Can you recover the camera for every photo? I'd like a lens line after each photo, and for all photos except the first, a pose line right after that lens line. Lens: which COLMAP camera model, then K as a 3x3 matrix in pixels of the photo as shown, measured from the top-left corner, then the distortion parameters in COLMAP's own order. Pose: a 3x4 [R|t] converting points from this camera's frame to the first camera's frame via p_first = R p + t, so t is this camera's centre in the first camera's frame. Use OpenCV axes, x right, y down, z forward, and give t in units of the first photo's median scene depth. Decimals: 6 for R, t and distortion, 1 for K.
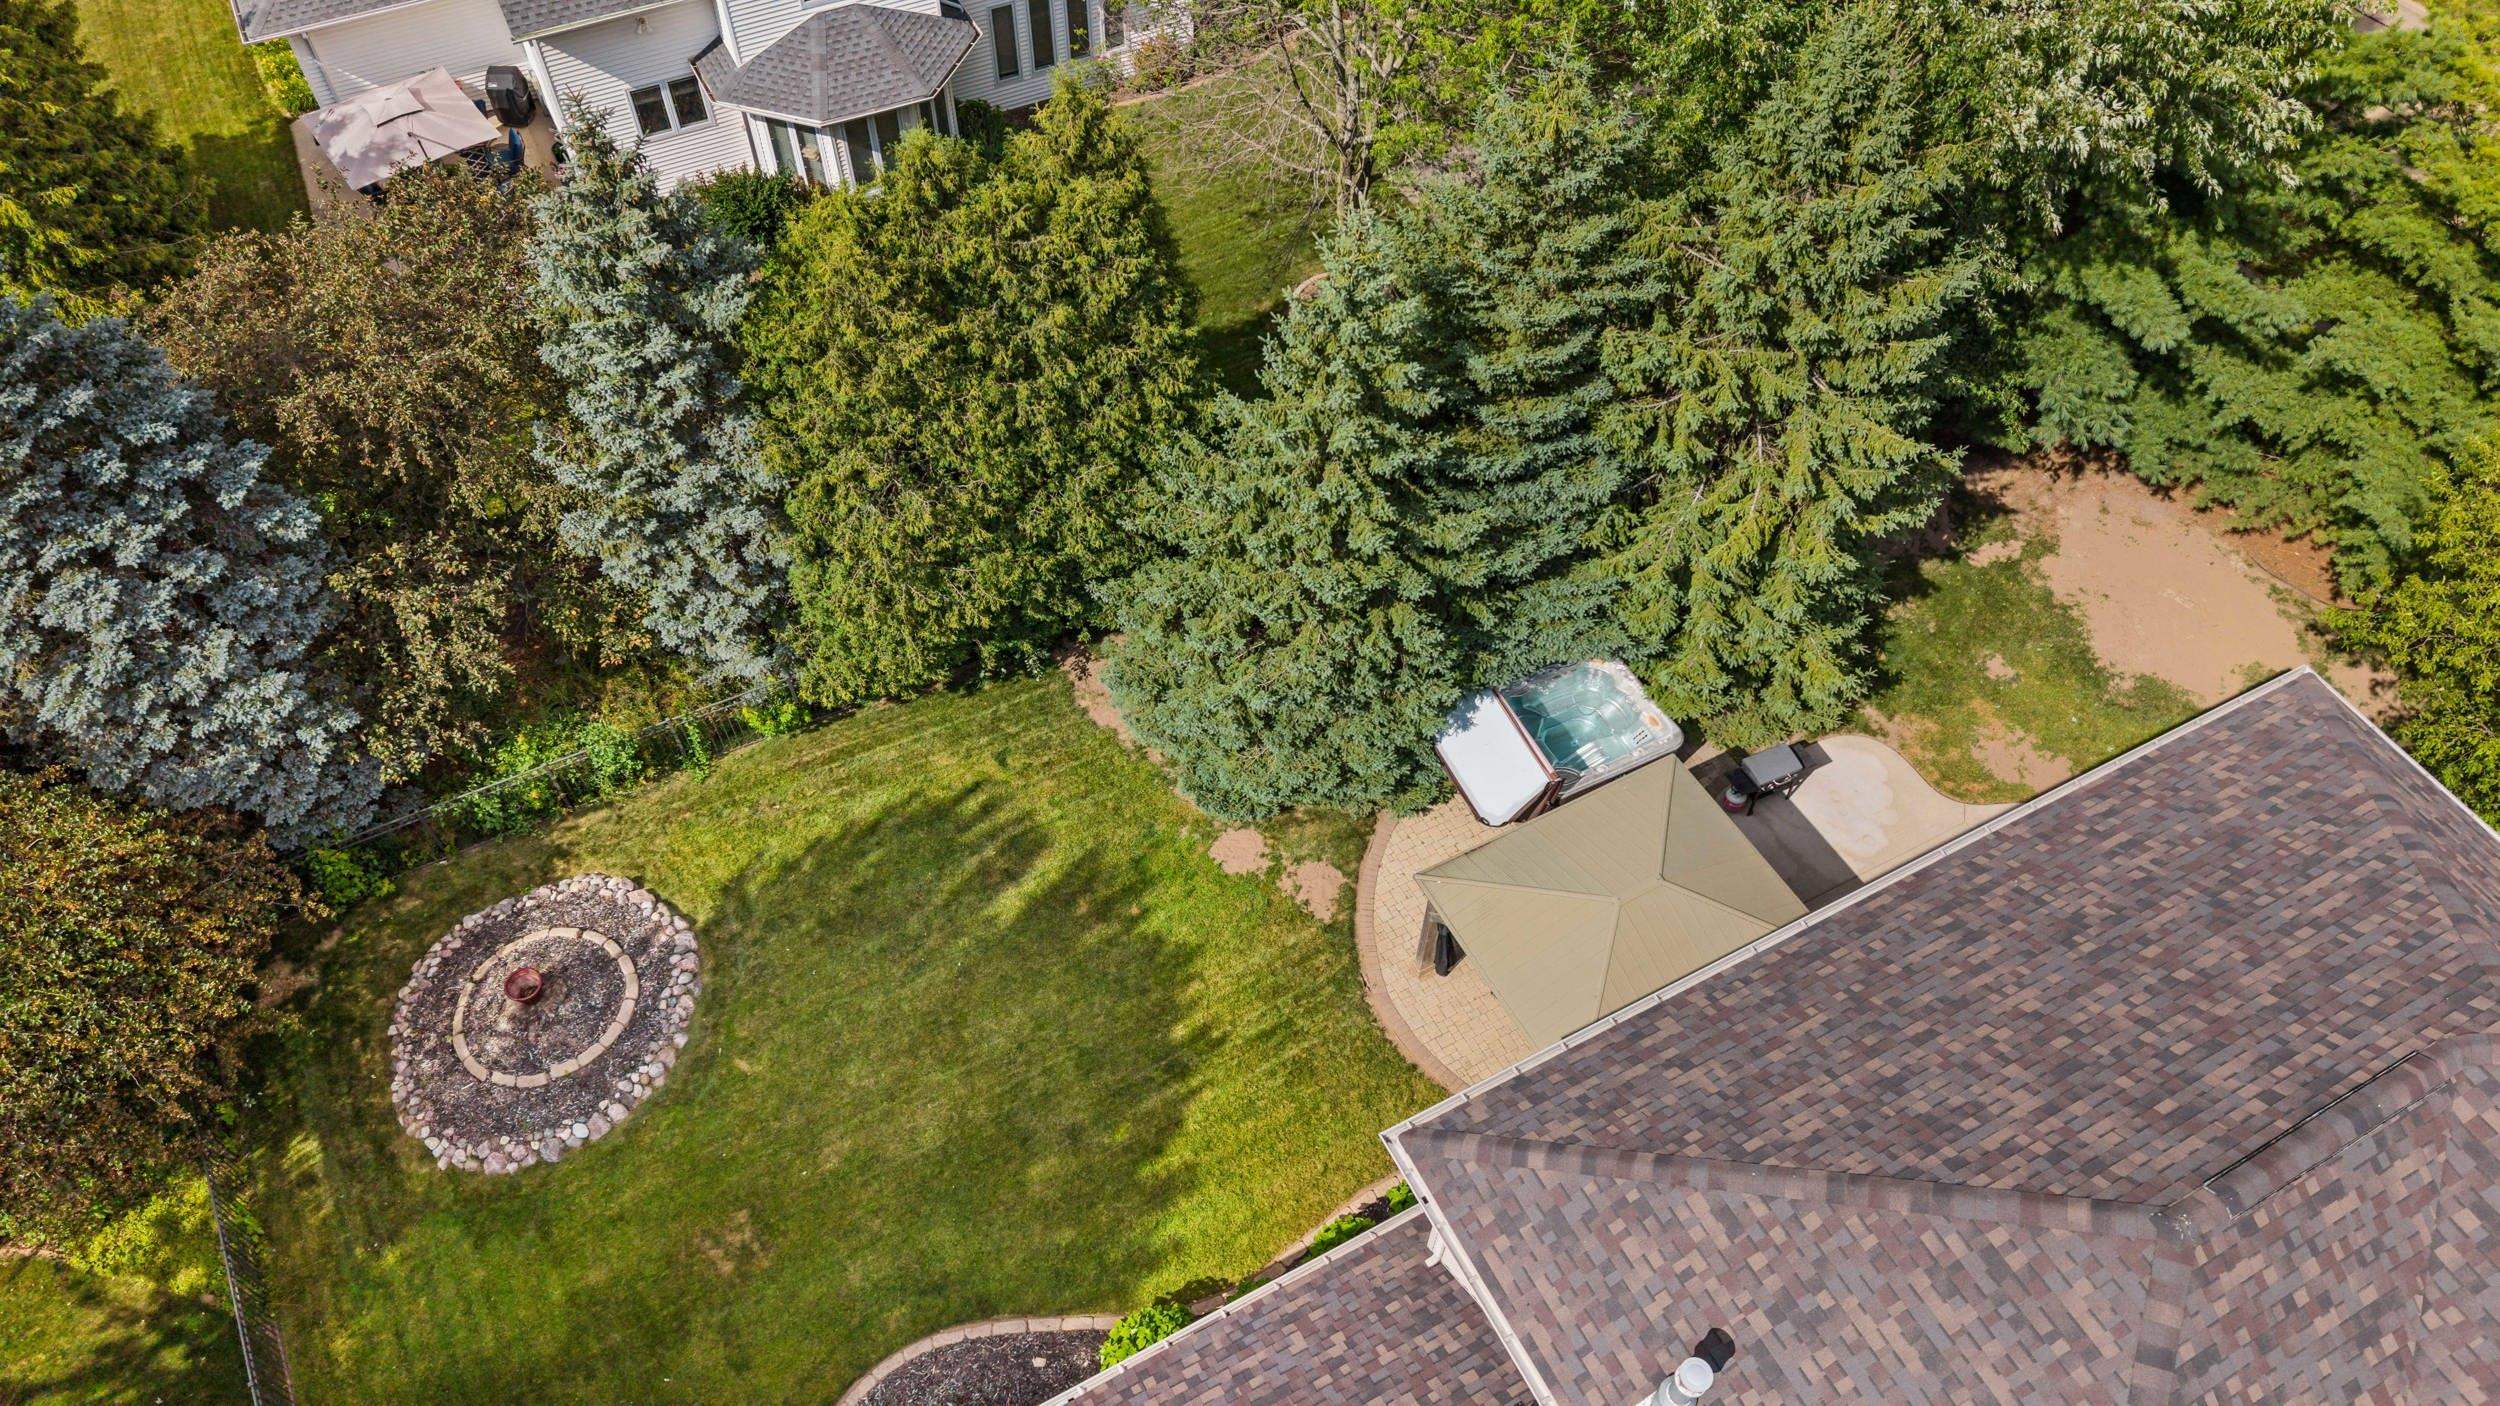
lens RADIAL K [[1668.9, 0, 1248.9], [0, 1668.9, 718.7], [0, 0, 1]] dist [0.043979, -0.050887]
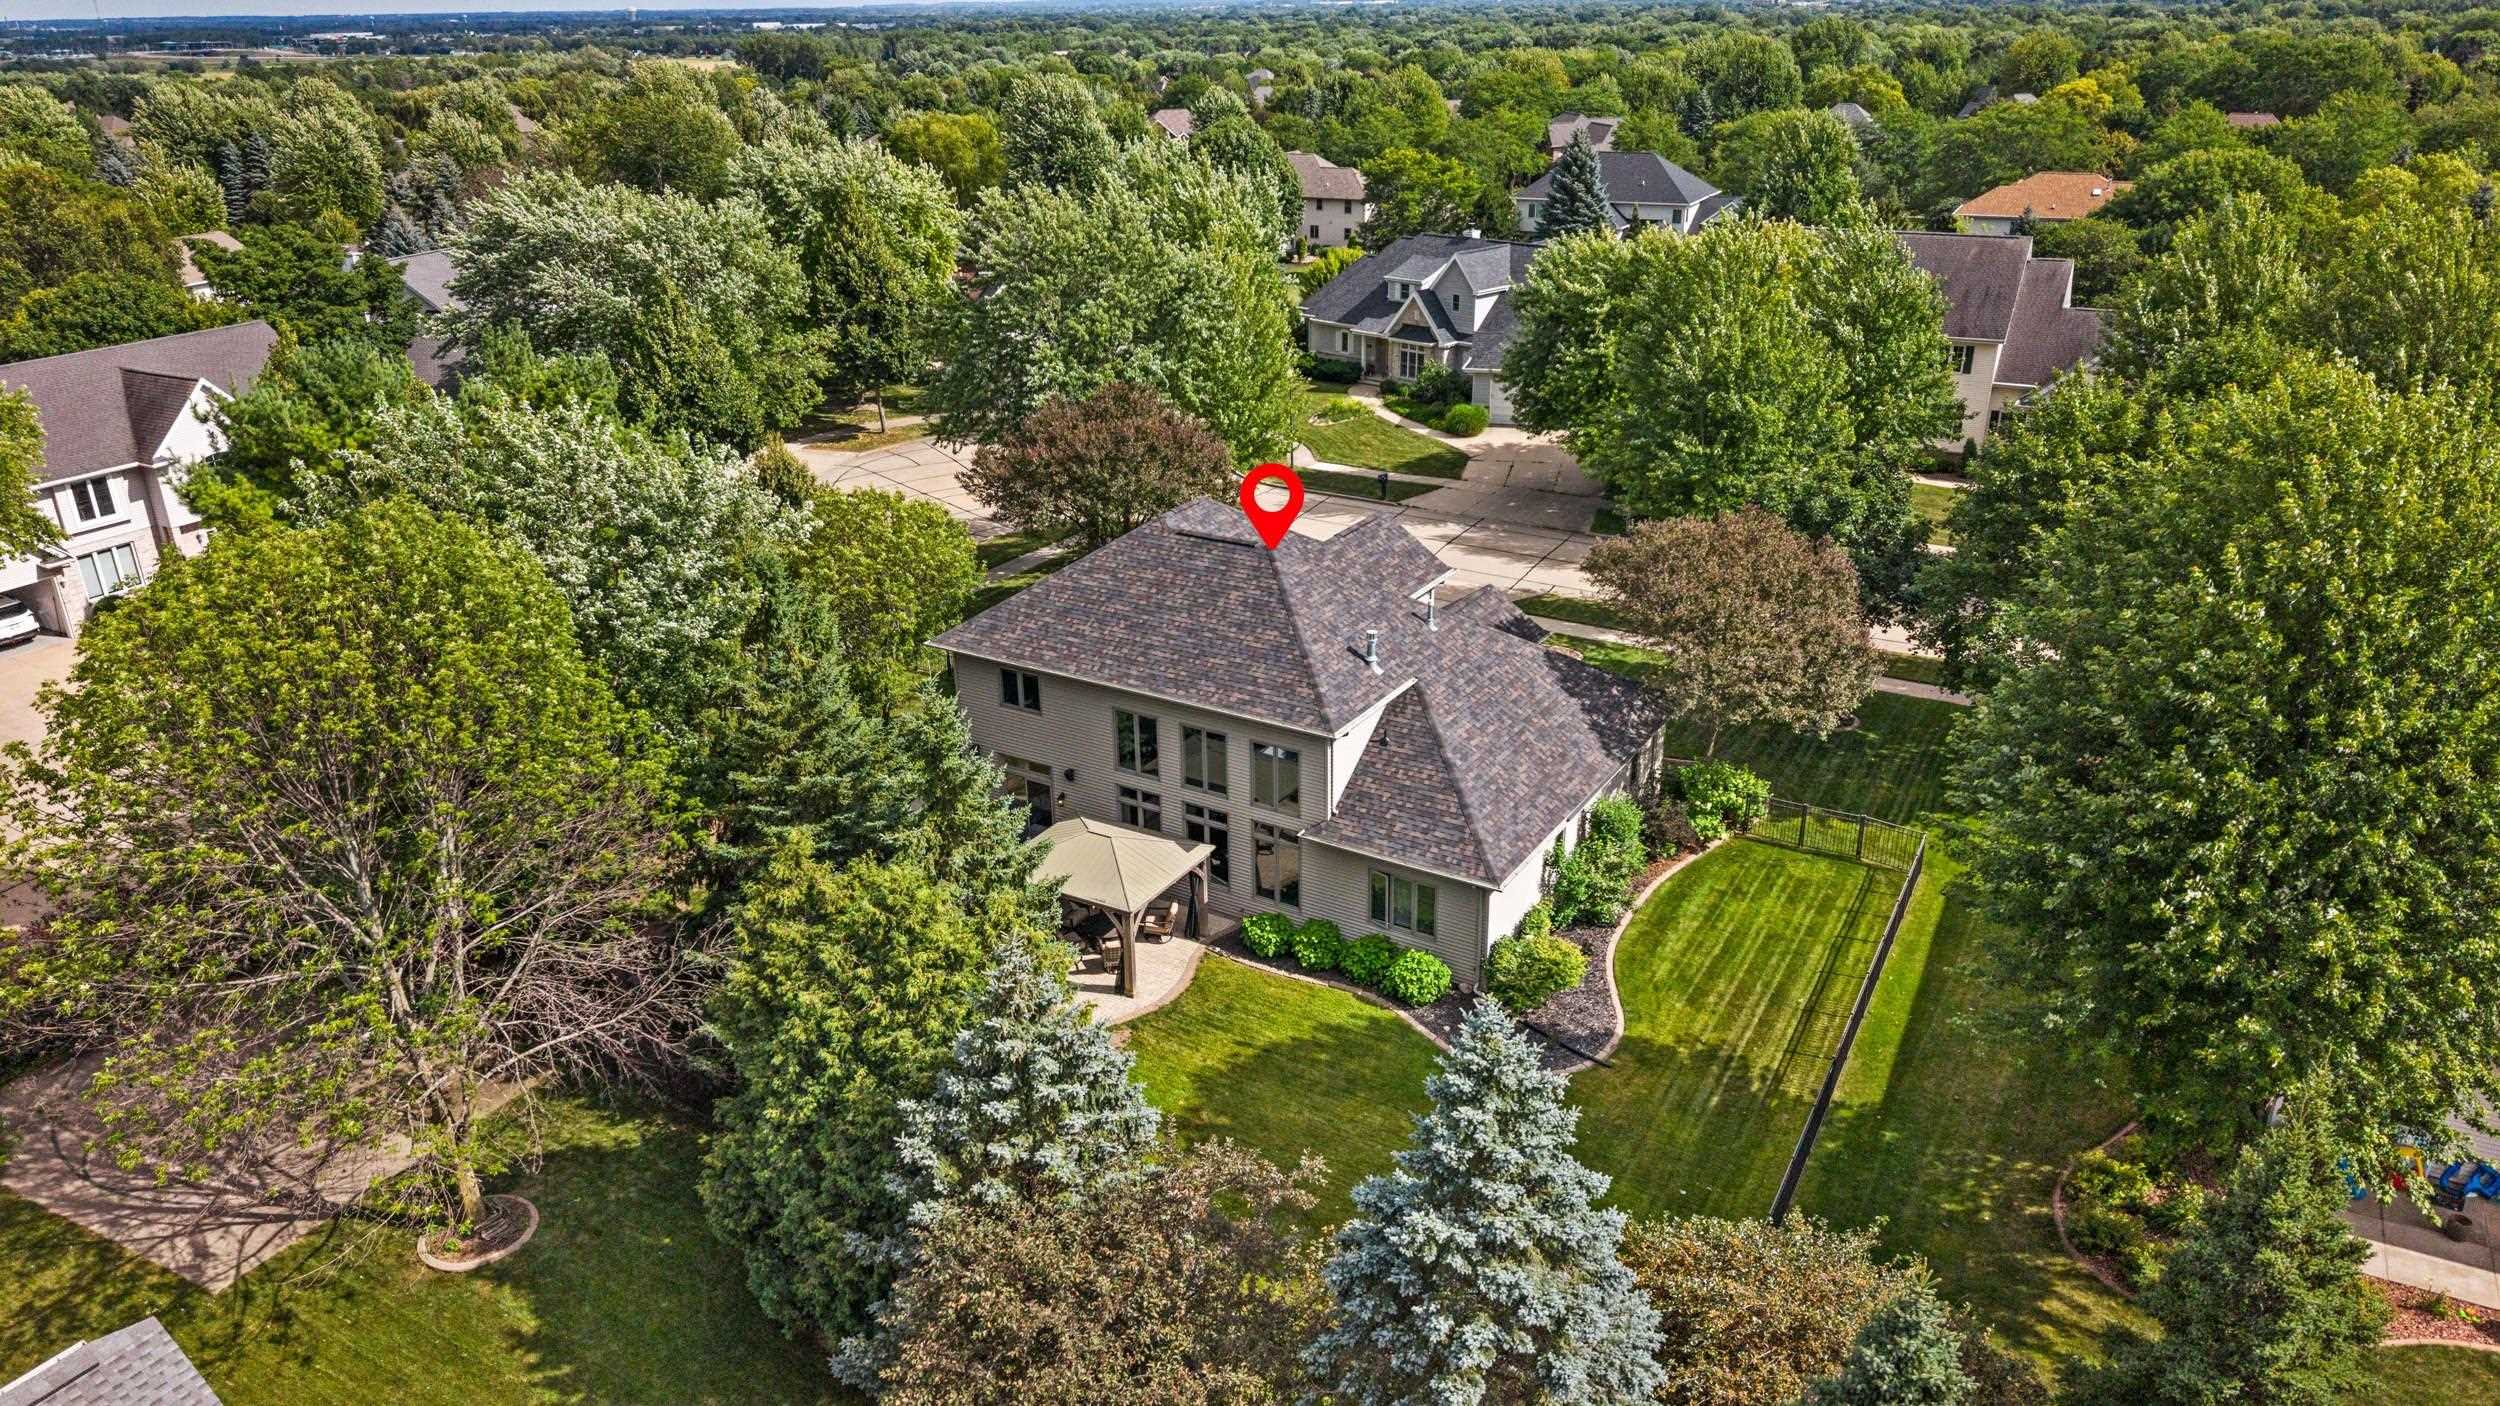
lens RADIAL K [[1677.8, 0, 1251.4], [0, 1677.8, 716.9], [0, 0, 1]] dist [0.102836, -0.145173]
pose [[-0.508282, -0.340566, 0.790989, -1.341672], [0.700397, 0.370953, 0.609785, -1.006609], [-0.501092, 0.863949, 0.049983, 0.703125]]
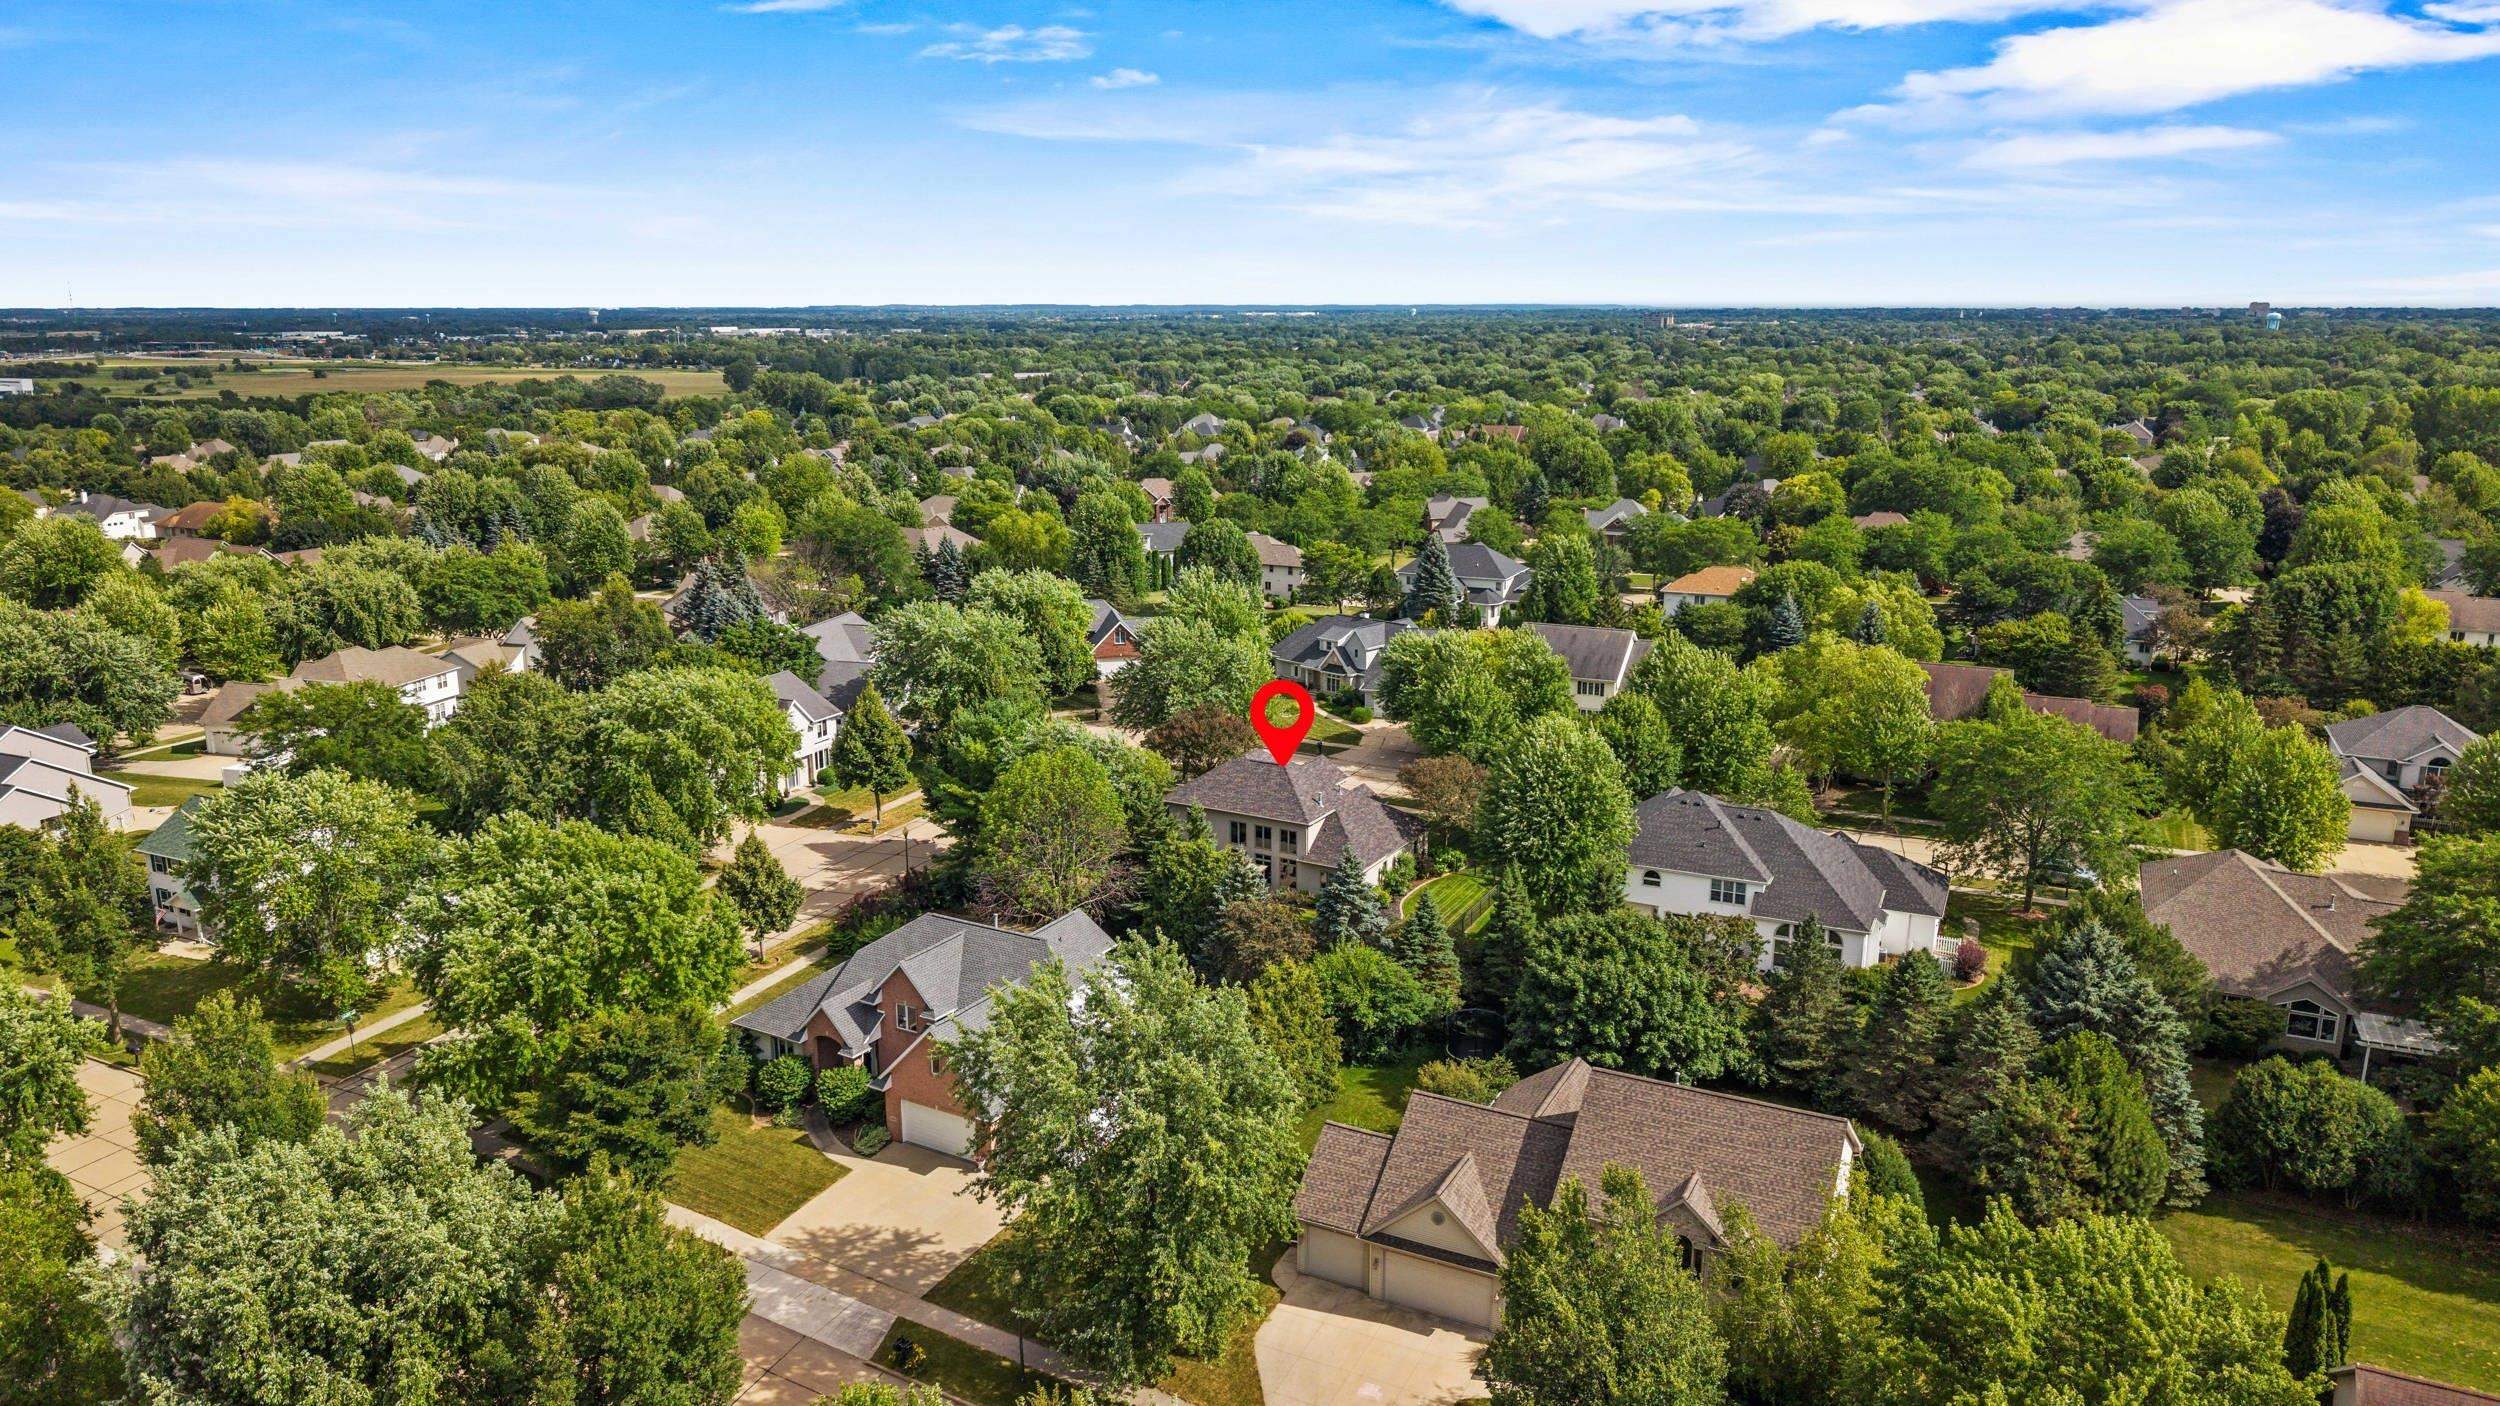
lens RADIAL K [[1723.3, 0, 1250.0], [0, 1723.3, 703.0], [0, 0, 1]] dist [0.080093, -0.108313]
pose [[-0.543190, -0.204762, 0.814259, -4.507335], [0.674063, 0.471856, 0.568323, -3.463024], [-0.500584, 0.857569, -0.118285, 1.205883]]
